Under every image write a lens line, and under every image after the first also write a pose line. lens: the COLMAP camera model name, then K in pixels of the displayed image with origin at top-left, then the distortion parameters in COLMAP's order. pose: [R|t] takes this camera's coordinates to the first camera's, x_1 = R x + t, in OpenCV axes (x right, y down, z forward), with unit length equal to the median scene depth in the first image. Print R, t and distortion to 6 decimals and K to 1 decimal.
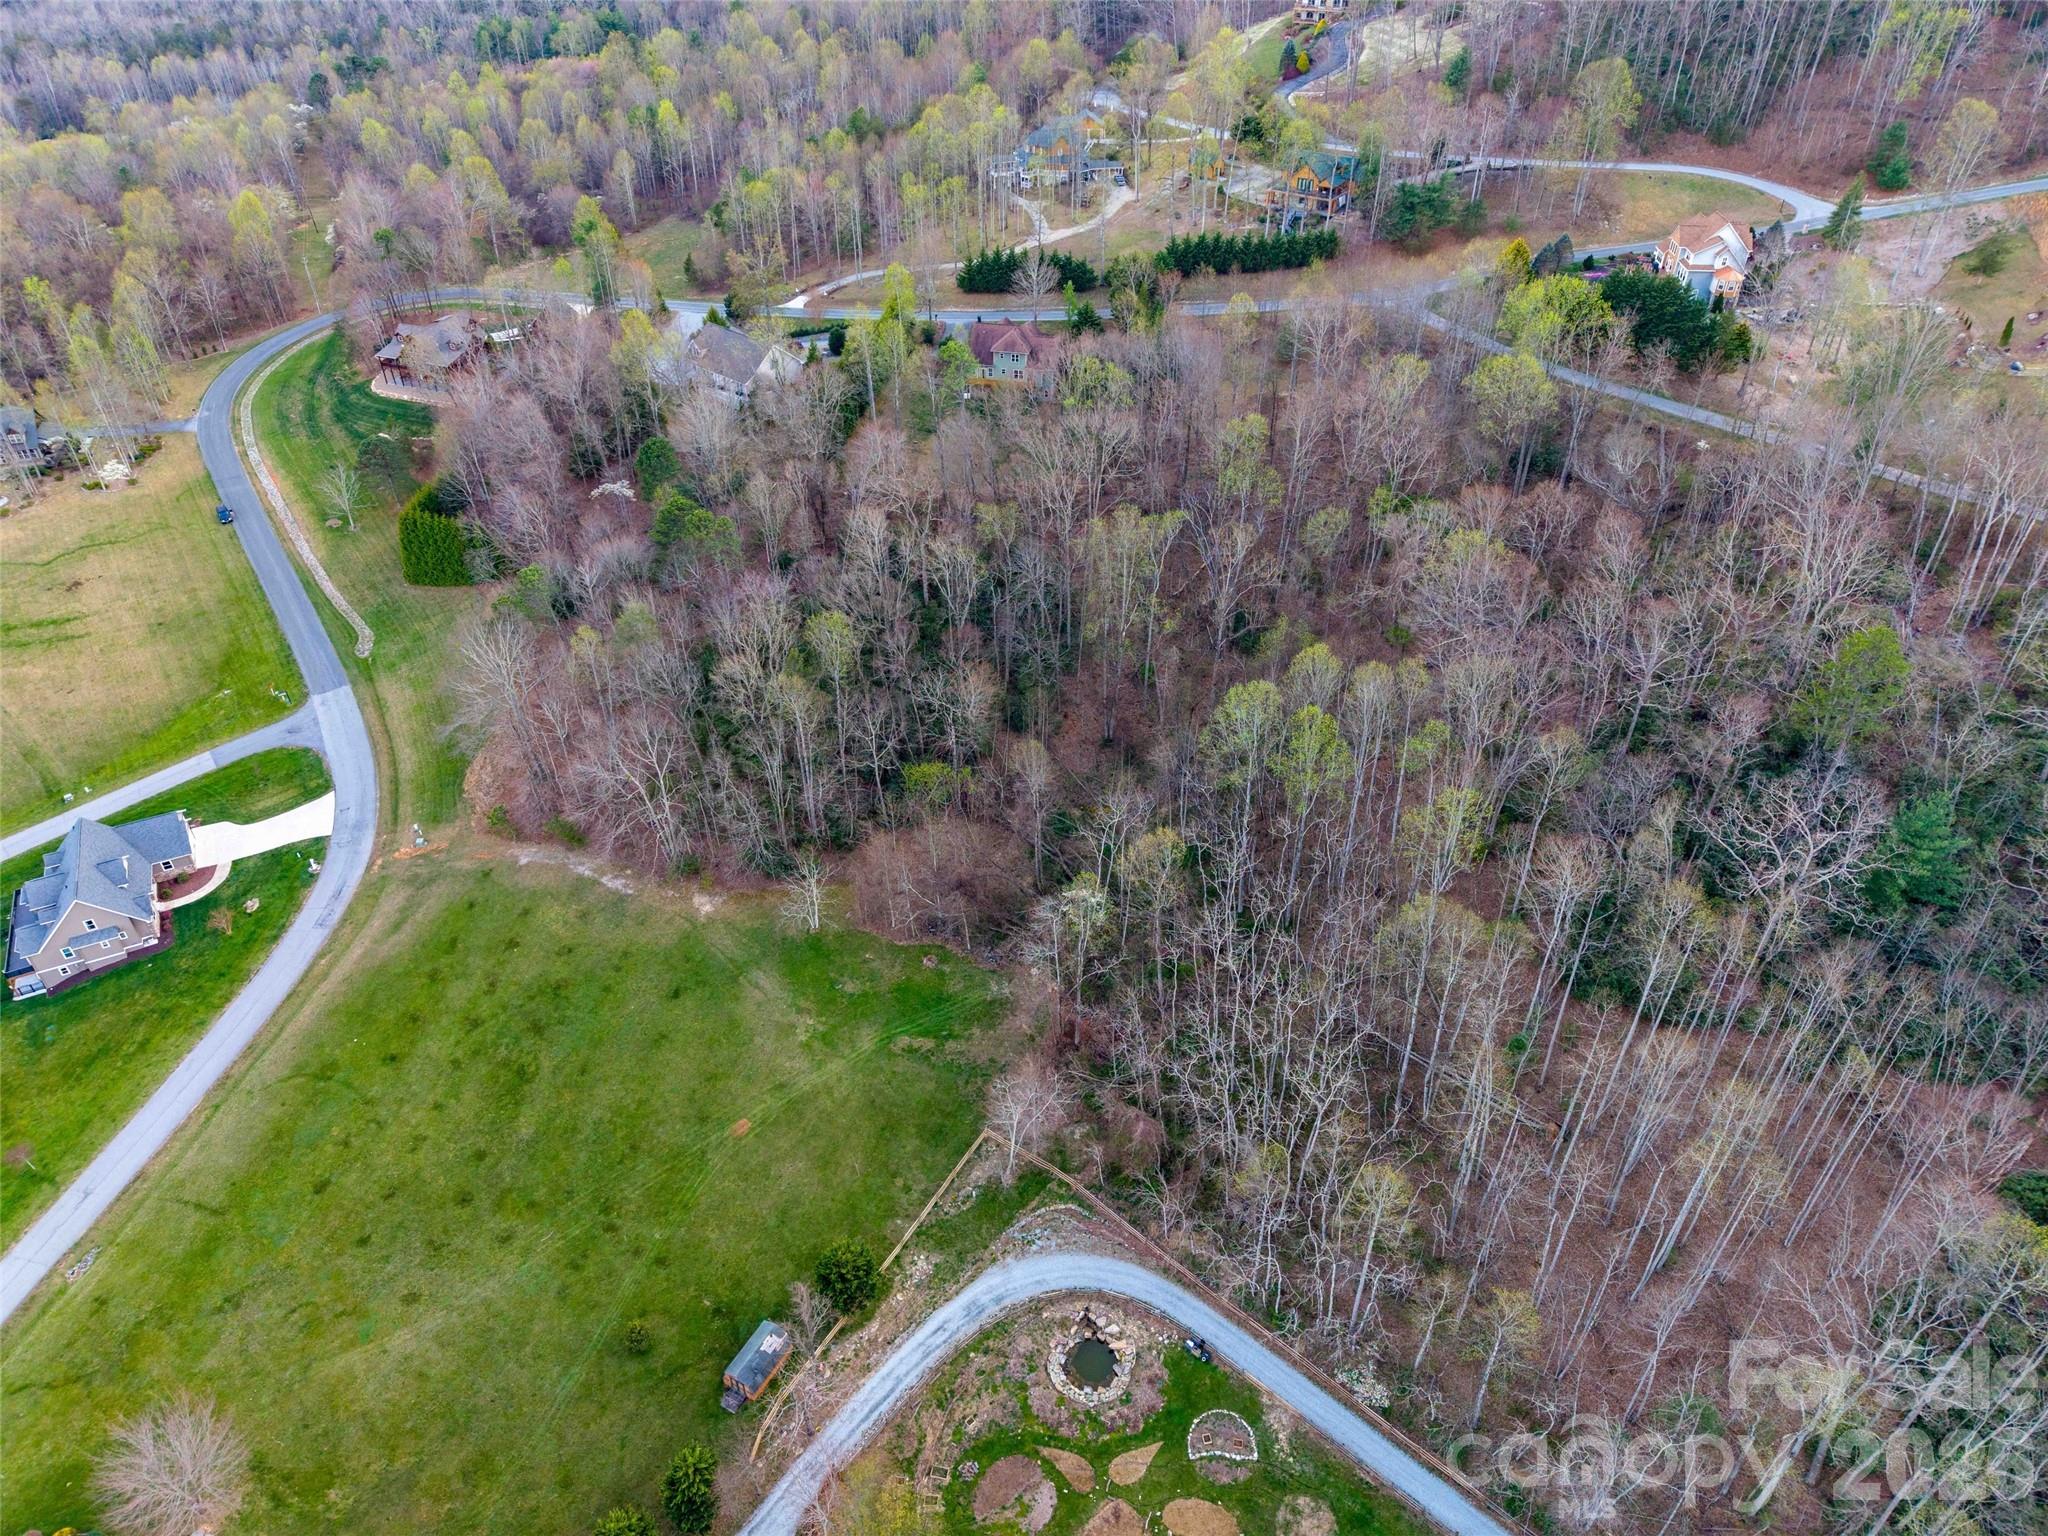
lens RADIAL K [[1369.1, 0, 1024.0], [0, 1369.1, 768.0], [0, 0, 1]] dist [0.041778, -0.038705]
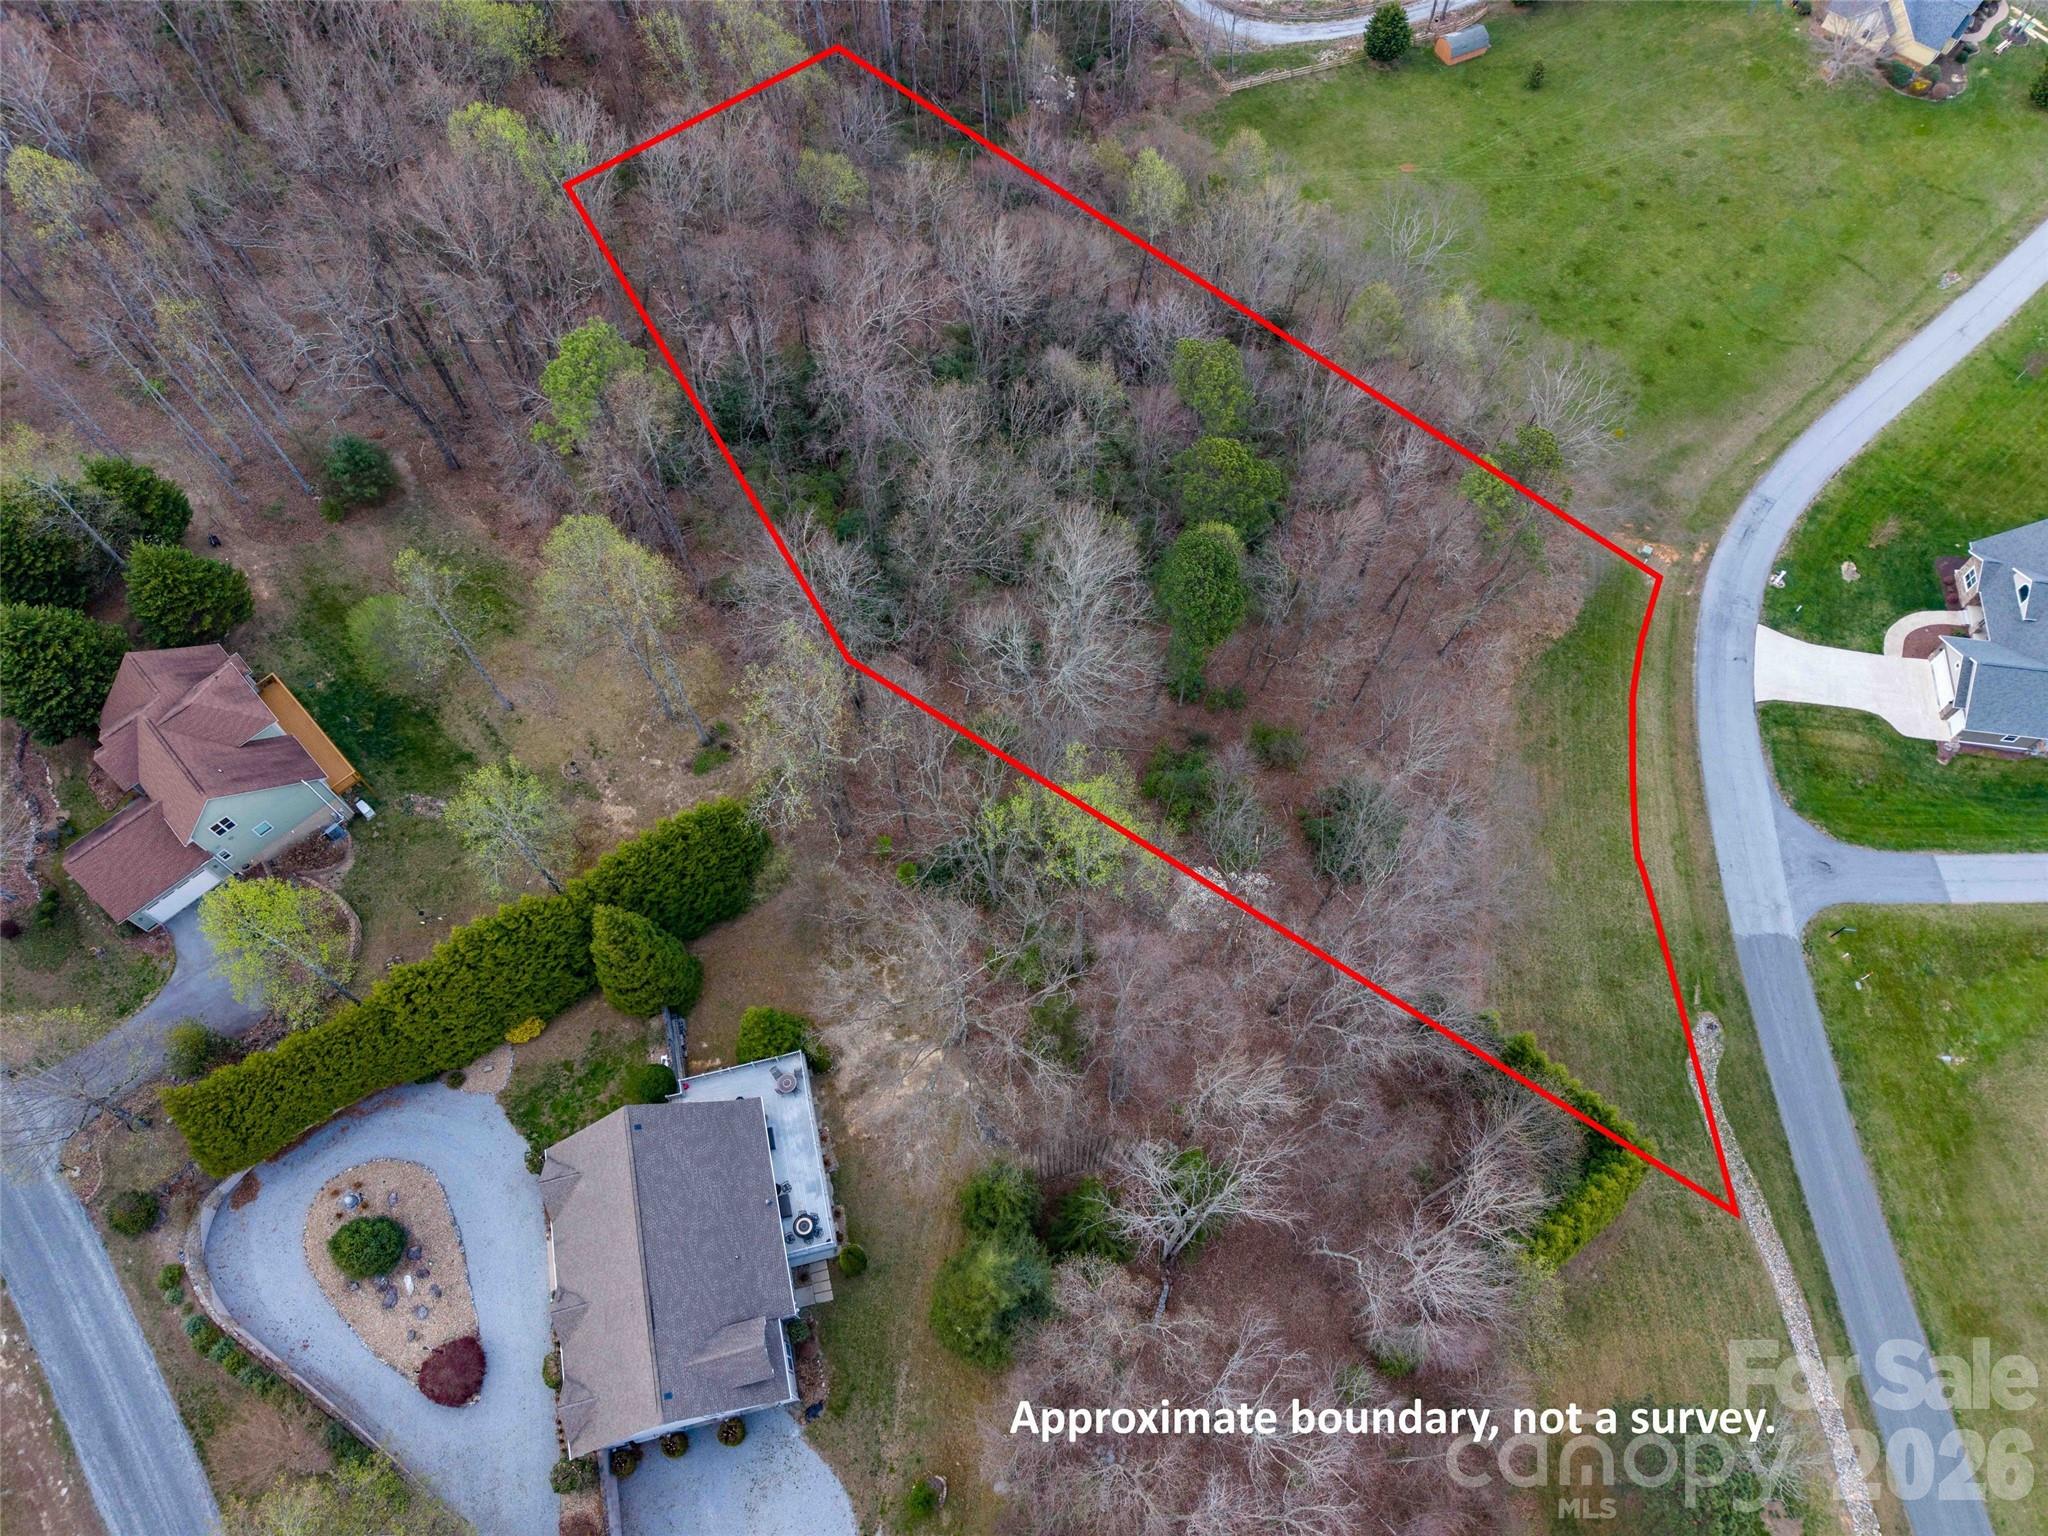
lens RADIAL K [[1369.1, 0, 1024.0], [0, 1369.1, 768.0], [0, 0, 1]] dist [0.041778, -0.038705]
pose [[-0.815722, -0.501084, 0.288986, -0.465026], [0.362938, -0.054349, 0.930227, -0.847693], [-0.450416, 0.863690, 0.226196, 1.154979]]
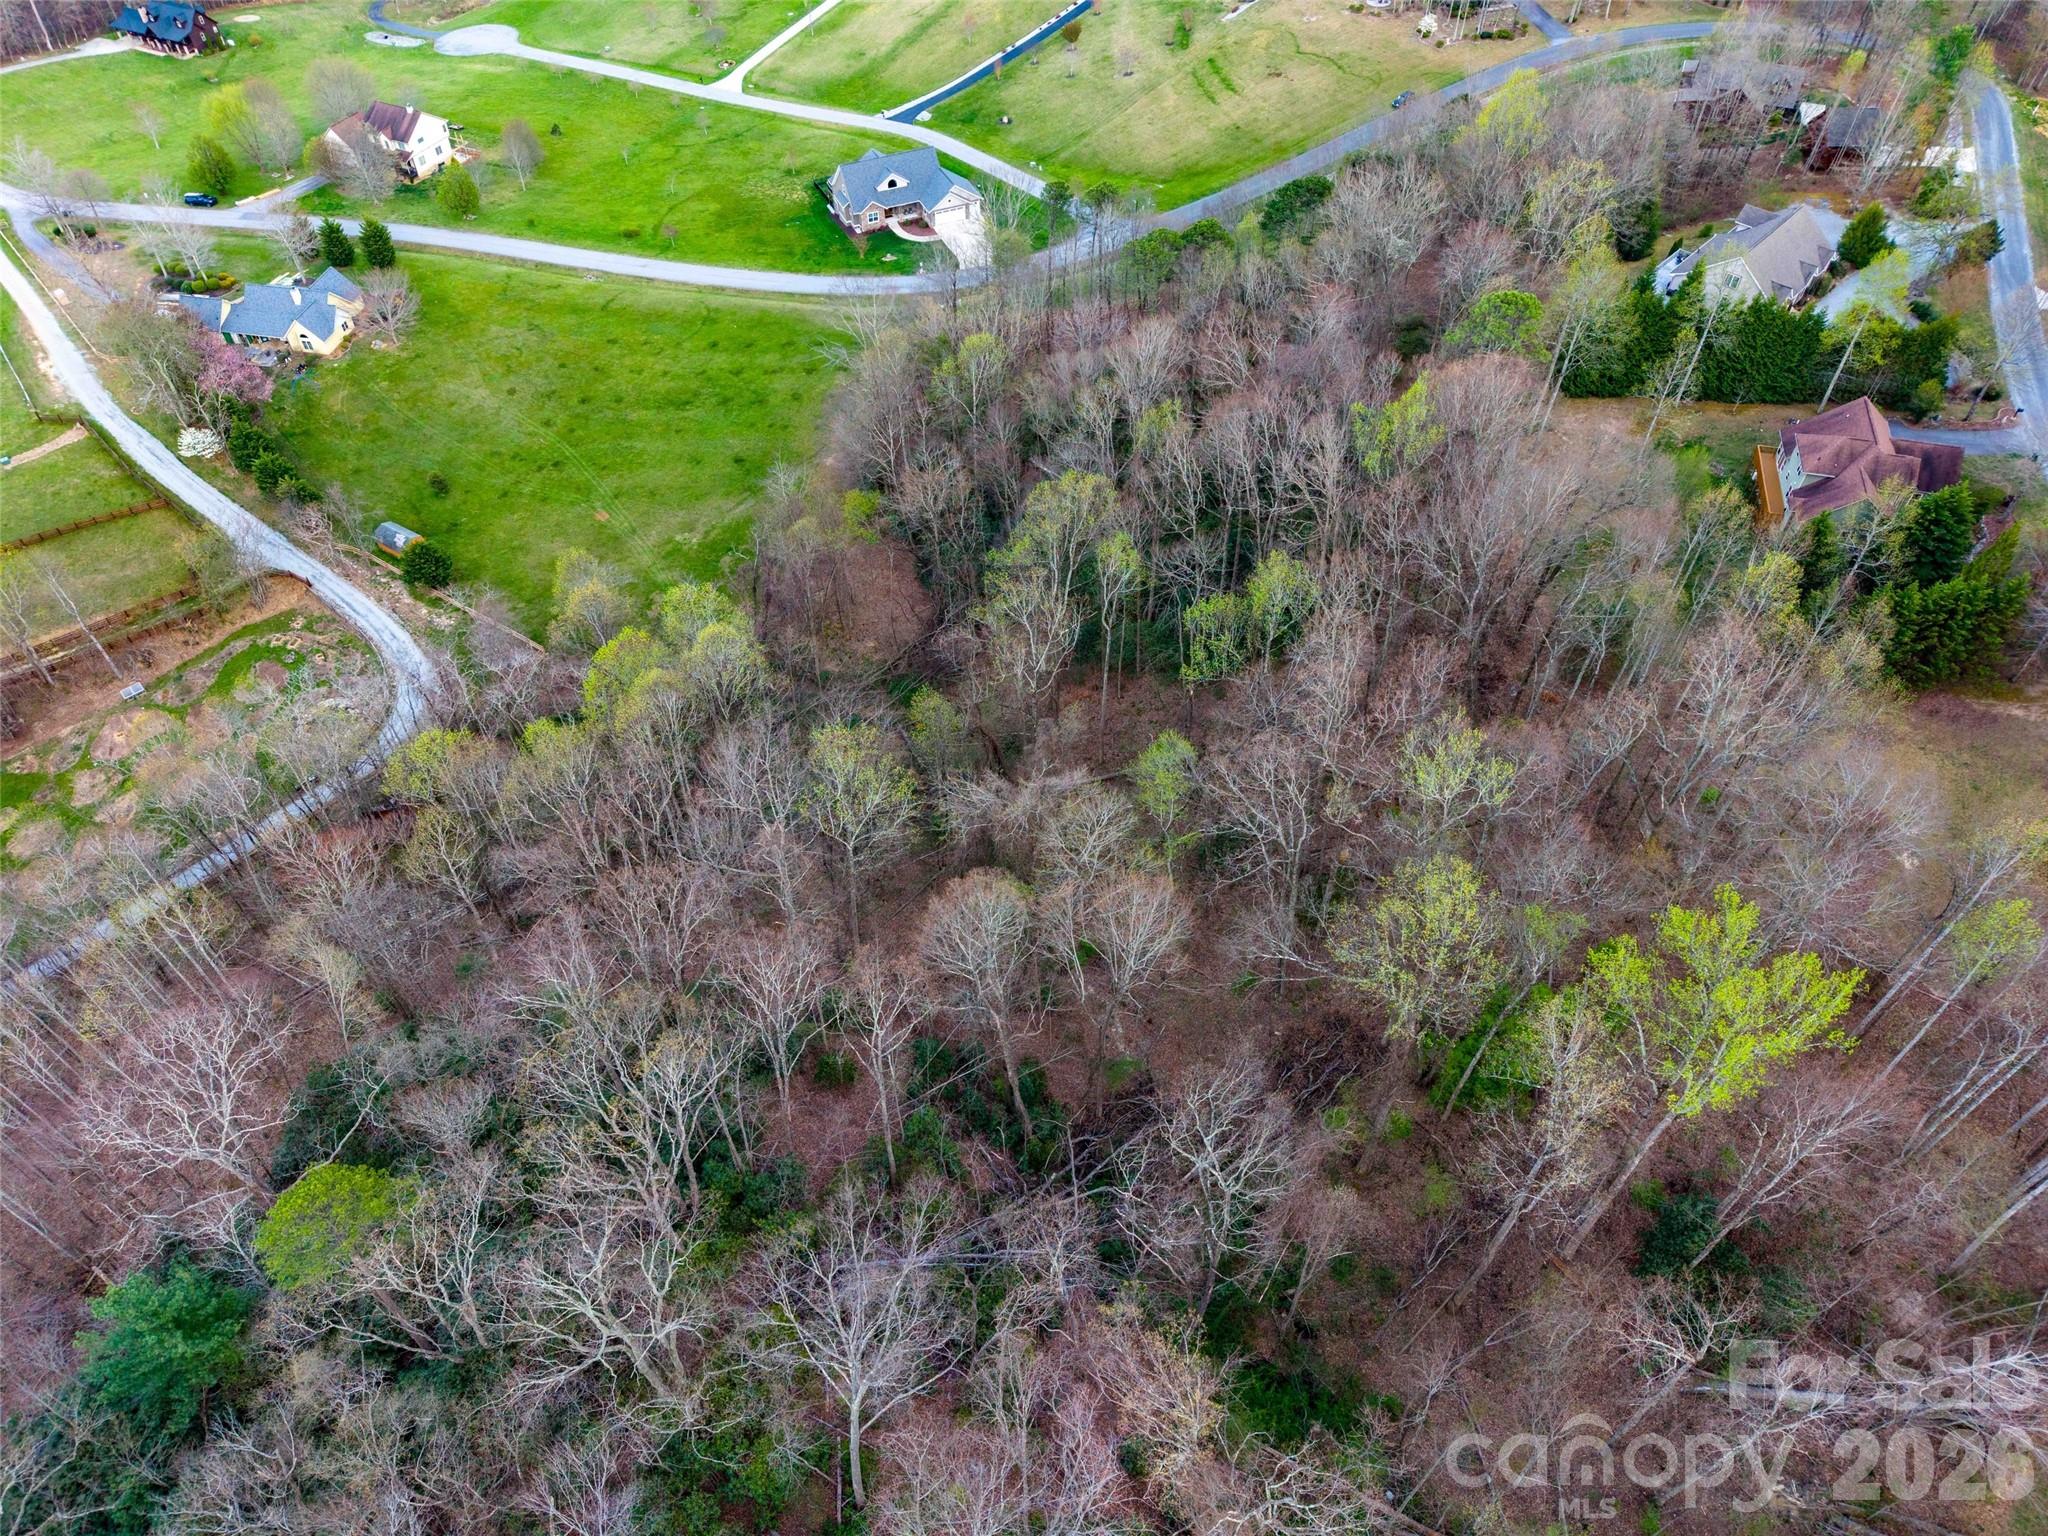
lens RADIAL K [[1369.1, 0, 1024.0], [0, 1369.1, 768.0], [0, 0, 1]] dist [0.041778, -0.038705]
pose [[-0.048375, 0.753654, -0.655489, 0.690799], [-0.595298, 0.505212, 0.624805, -0.571130], [0.802047, 0.420436, 0.424209, 0.761863]]
